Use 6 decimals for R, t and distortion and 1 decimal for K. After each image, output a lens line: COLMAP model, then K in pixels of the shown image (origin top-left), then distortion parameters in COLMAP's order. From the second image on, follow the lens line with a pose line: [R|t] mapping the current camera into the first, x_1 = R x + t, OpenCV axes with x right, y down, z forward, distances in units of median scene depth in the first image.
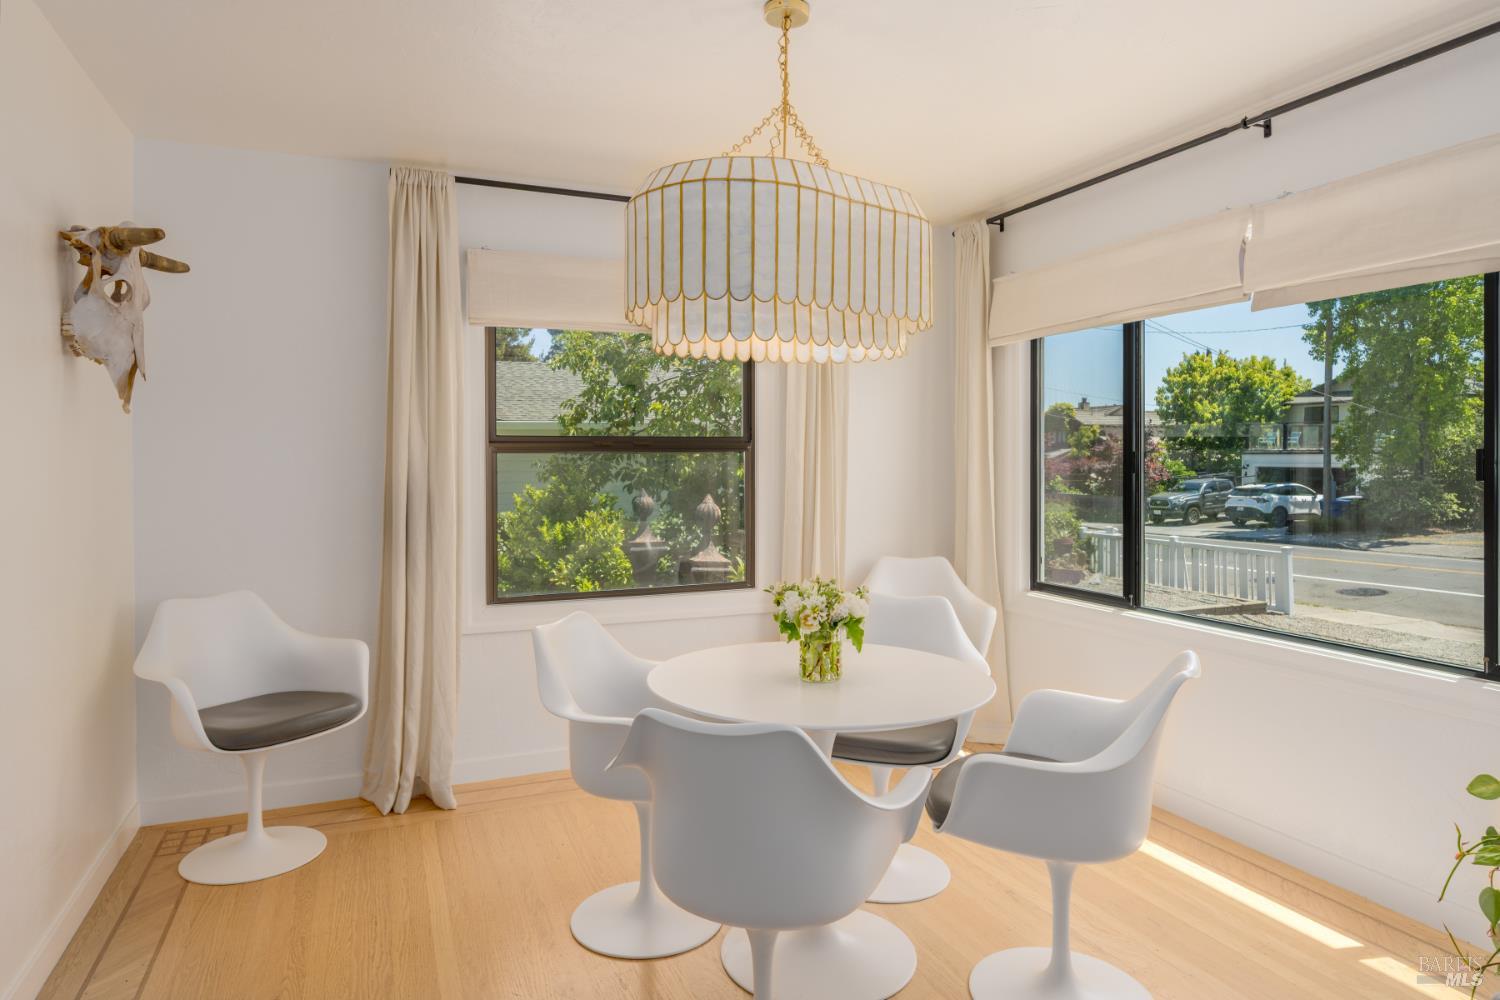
lens RADIAL K [[904.0, 0, 750.6], [0, 904.0, 491.7], [0, 0, 1]] dist [-0.006789, 0.002244]
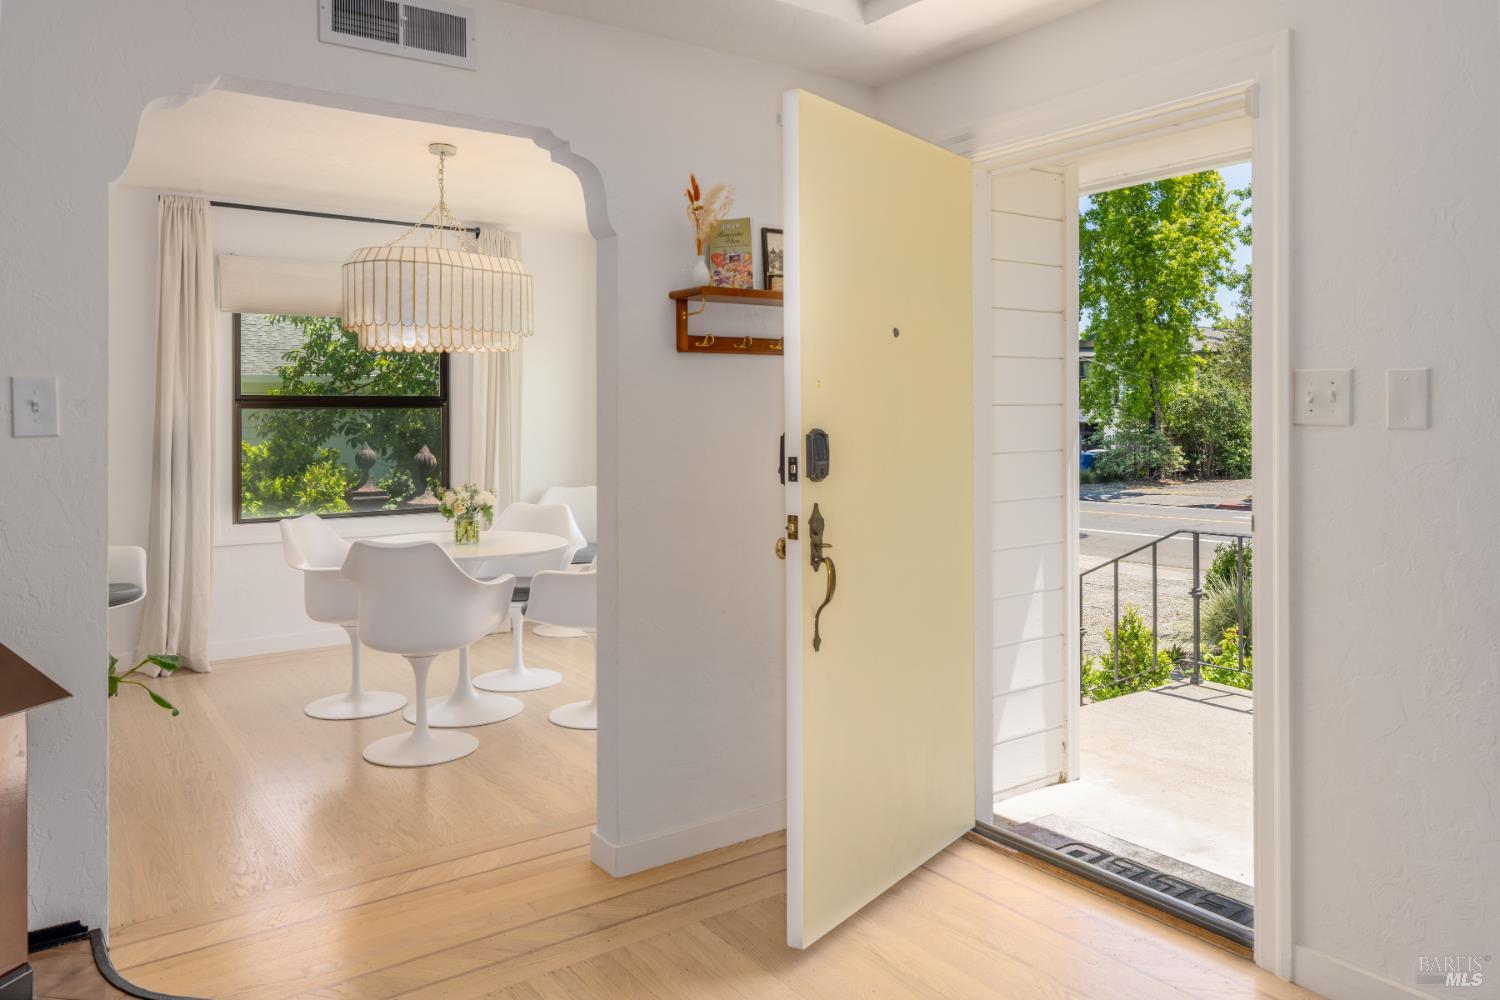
lens RADIAL K [[1039.0, 0, 736.9], [0, 1039.0, 424.9], [0, 0, 1]] dist [0.008162, -0.008755]
pose [[0.976674, -0.003789, 0.214695, 0.039655], [0.009497, 0.999628, -0.025561, 0.011260], [-0.214519, 0.027003, 0.976347, -0.256286]]
